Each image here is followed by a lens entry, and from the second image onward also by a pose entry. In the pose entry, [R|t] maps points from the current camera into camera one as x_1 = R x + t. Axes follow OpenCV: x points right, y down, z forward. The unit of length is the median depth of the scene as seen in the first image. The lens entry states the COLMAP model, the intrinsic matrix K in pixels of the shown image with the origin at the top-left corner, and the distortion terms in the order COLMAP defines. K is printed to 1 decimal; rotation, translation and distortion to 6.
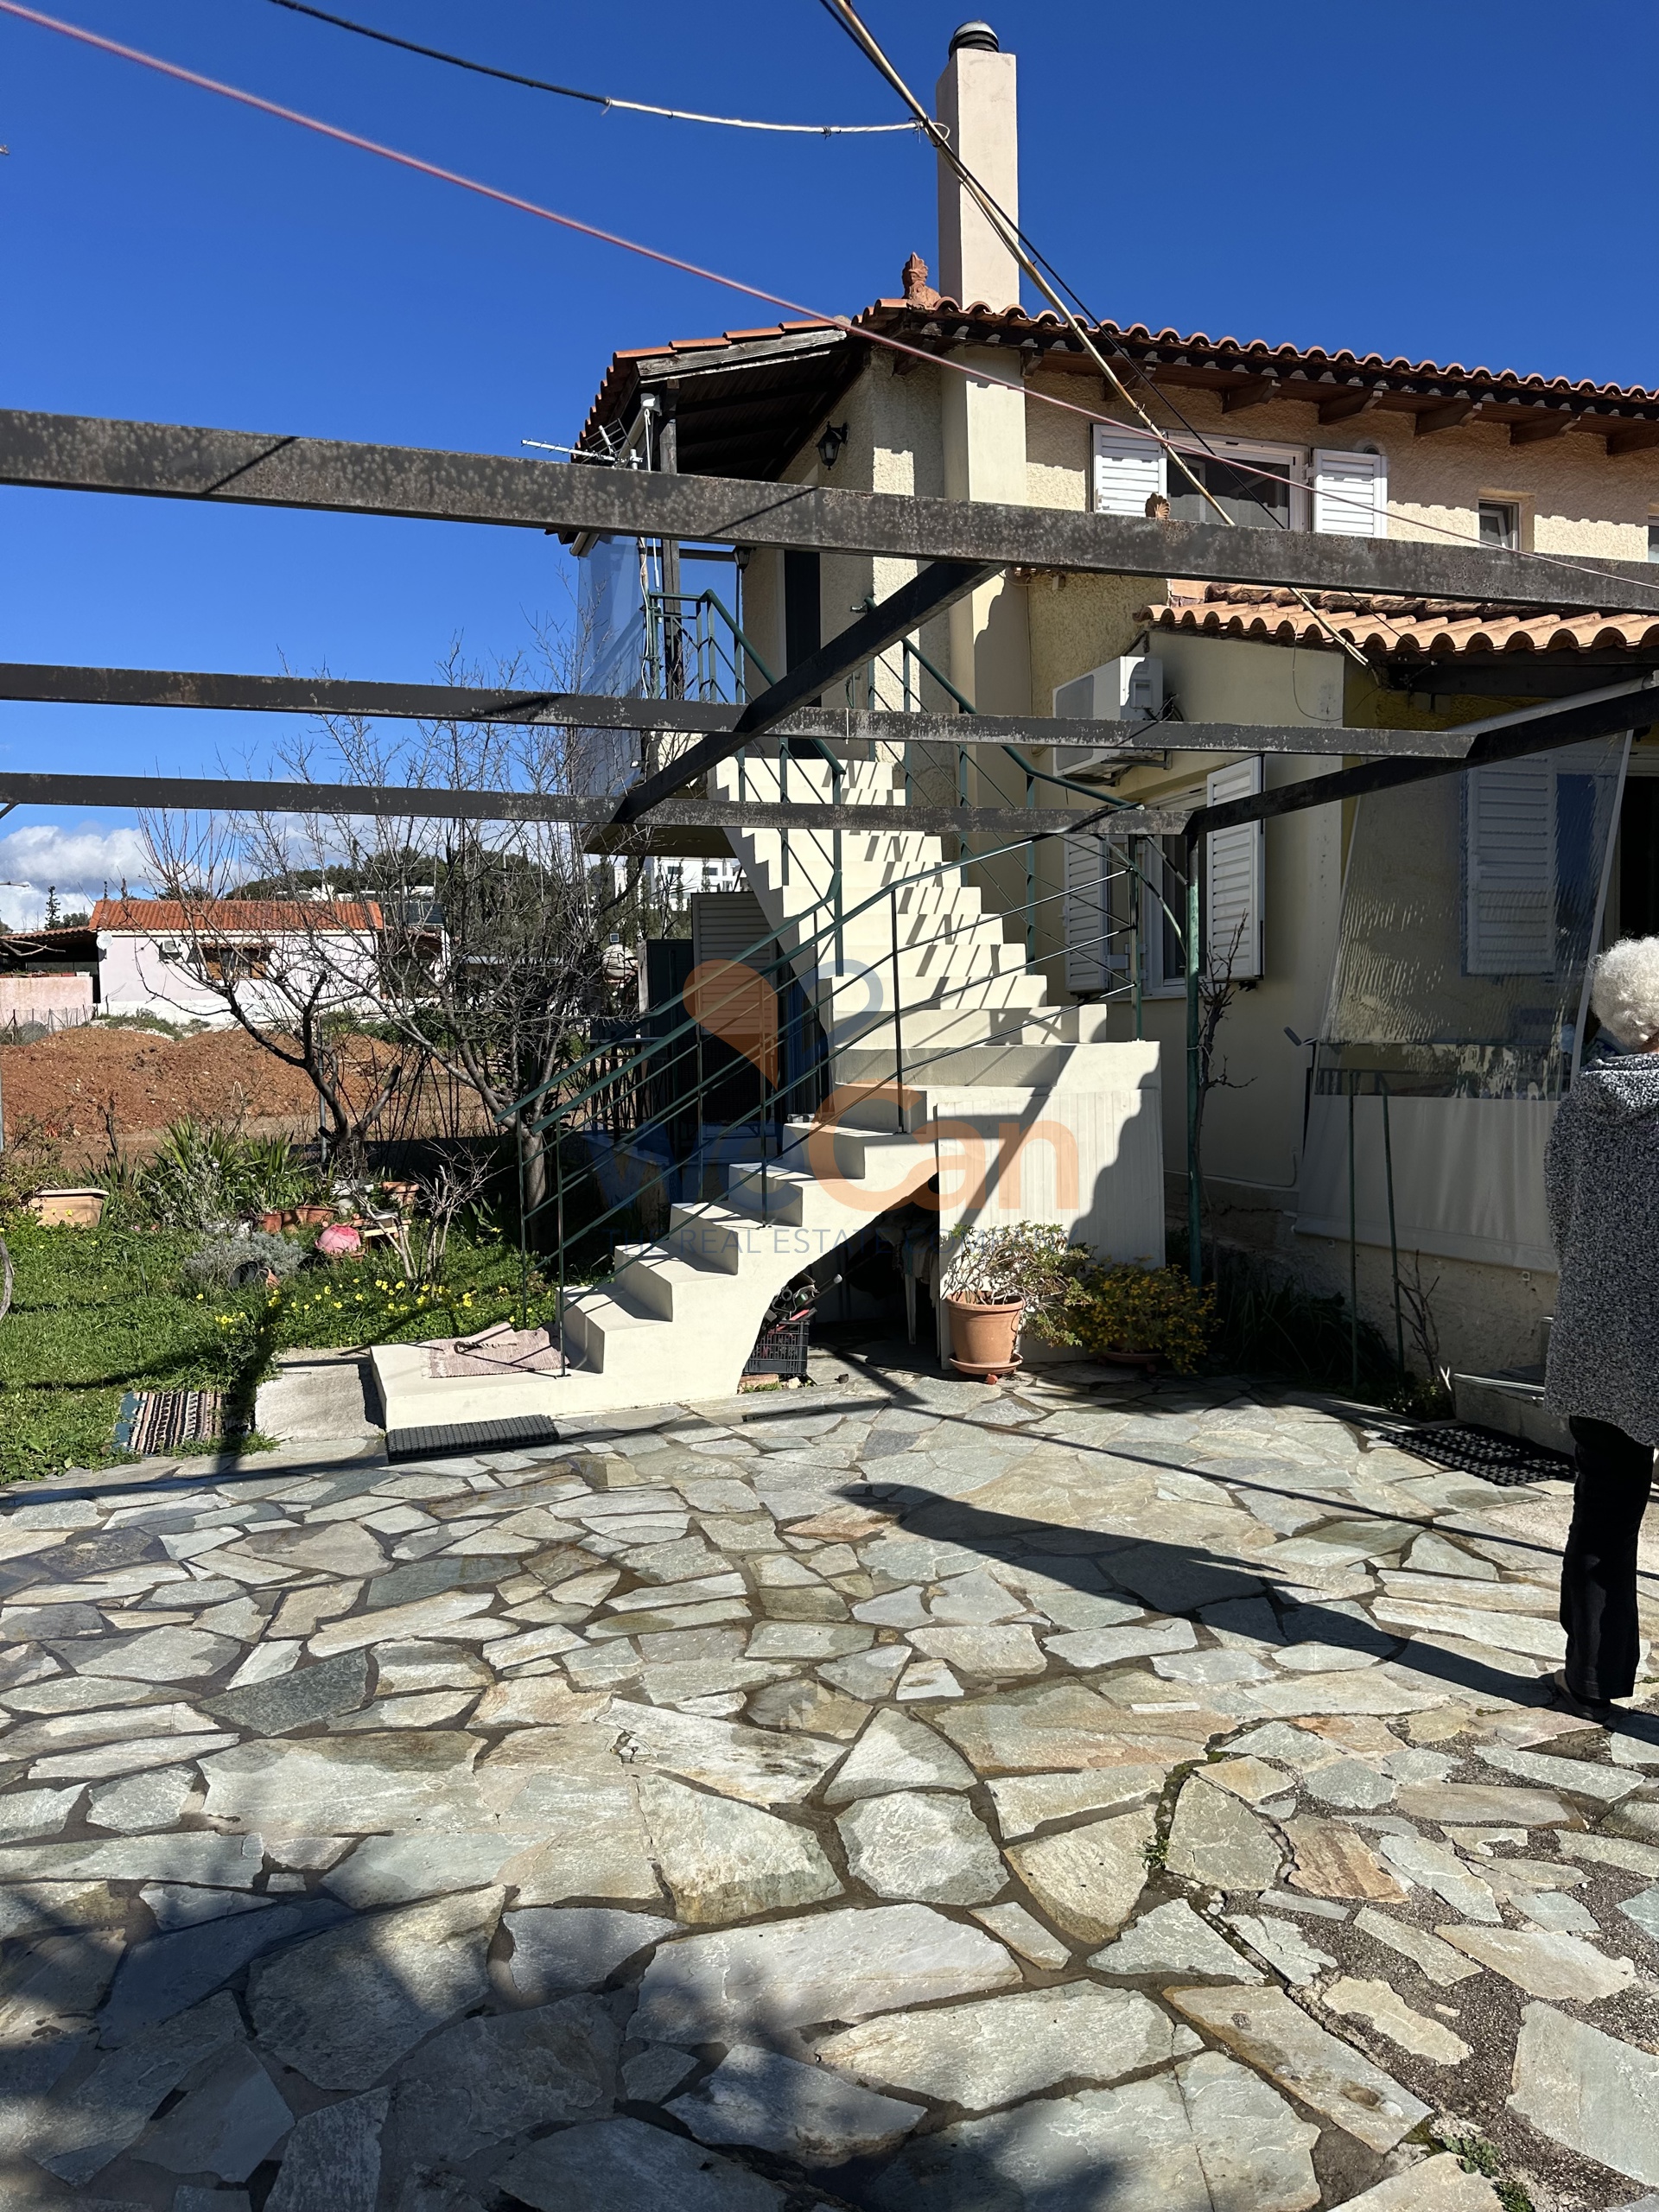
lens RADIAL K [[1577.9, 0, 822.9], [0, 1577.9, 1102.4], [0, 0, 1]] dist [0.060738, -0.072137]
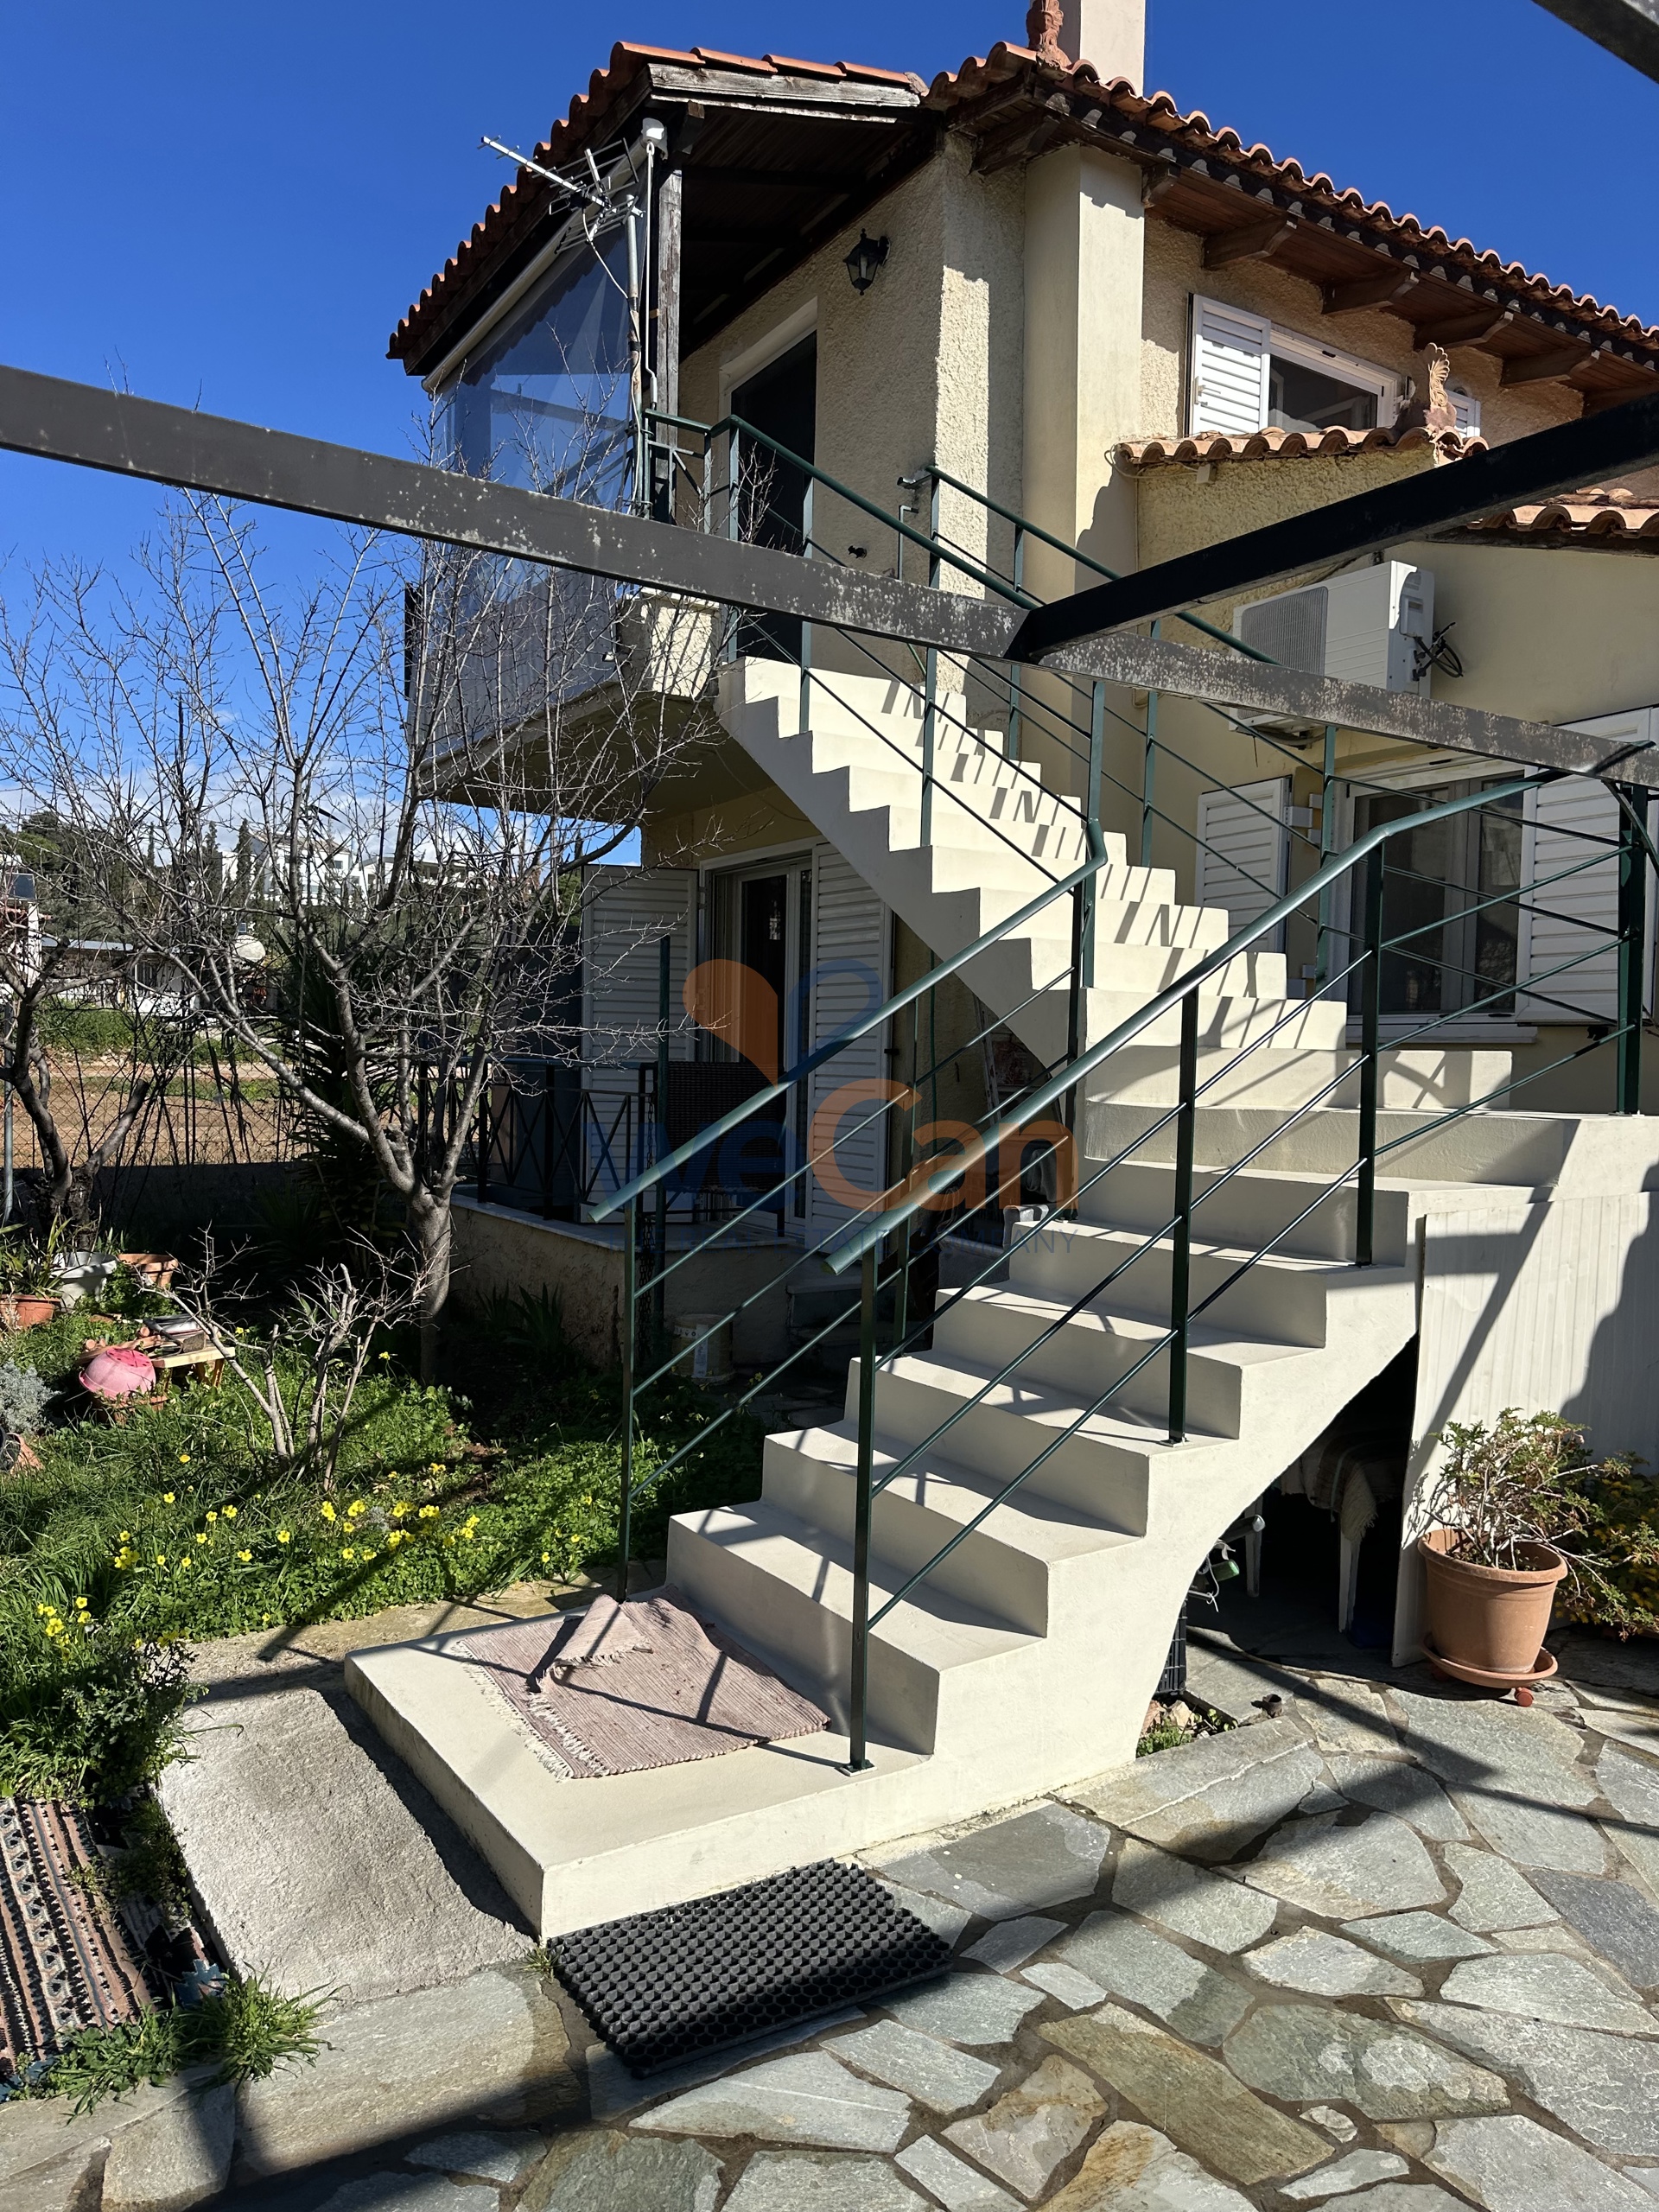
lens RADIAL K [[1577.9, 0, 837.7], [0, 1577.9, 1096.7], [0, 0, 1]] dist [0.060738, -0.072137]
pose [[0.966901, 0.038880, 0.252172, -0.286536], [-0.034166, 0.999150, -0.023048, -0.021908], [-0.252853, 0.013670, 0.967408, 0.489092]]
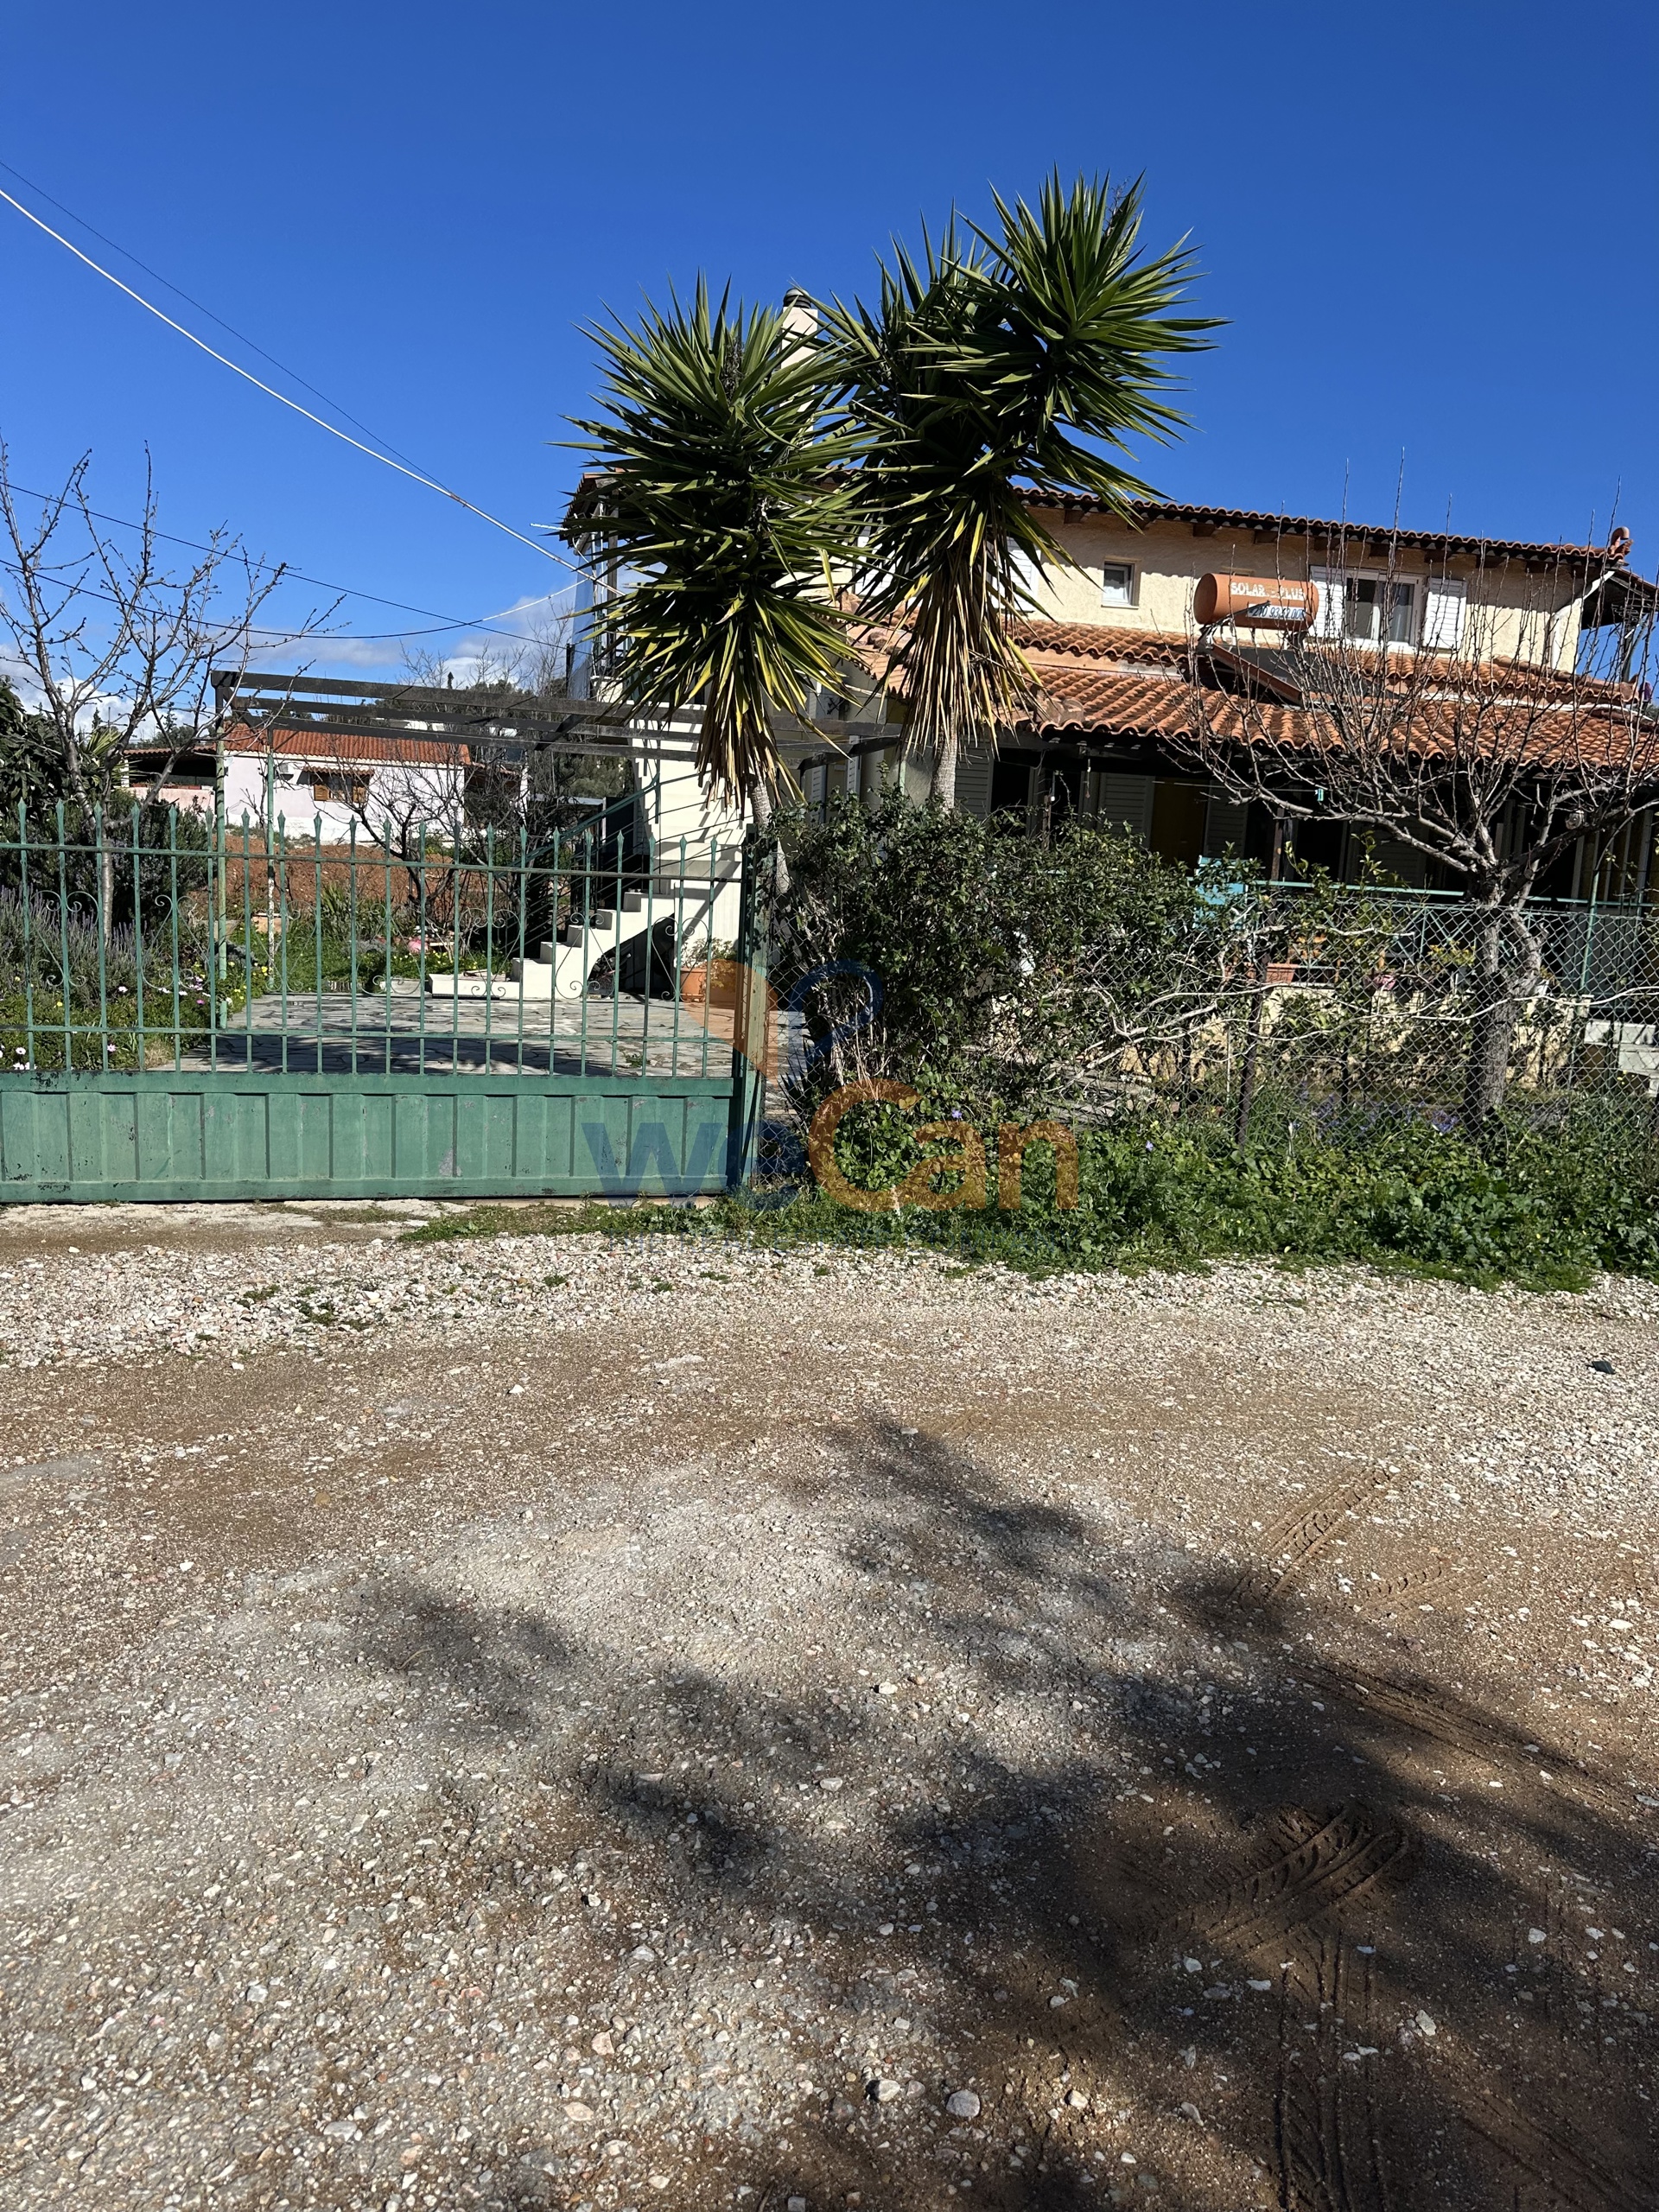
lens RADIAL K [[1577.9, 0, 829.6], [0, 1577.9, 1109.7], [0, 0, 1]] dist [0.060738, -0.072137]
pose [[0.996552, 0.071029, -0.042894, 0.411665], [-0.066690, 0.993214, 0.095277, 0.095216], [0.049371, -0.092088, 0.994526, -1.281282]]
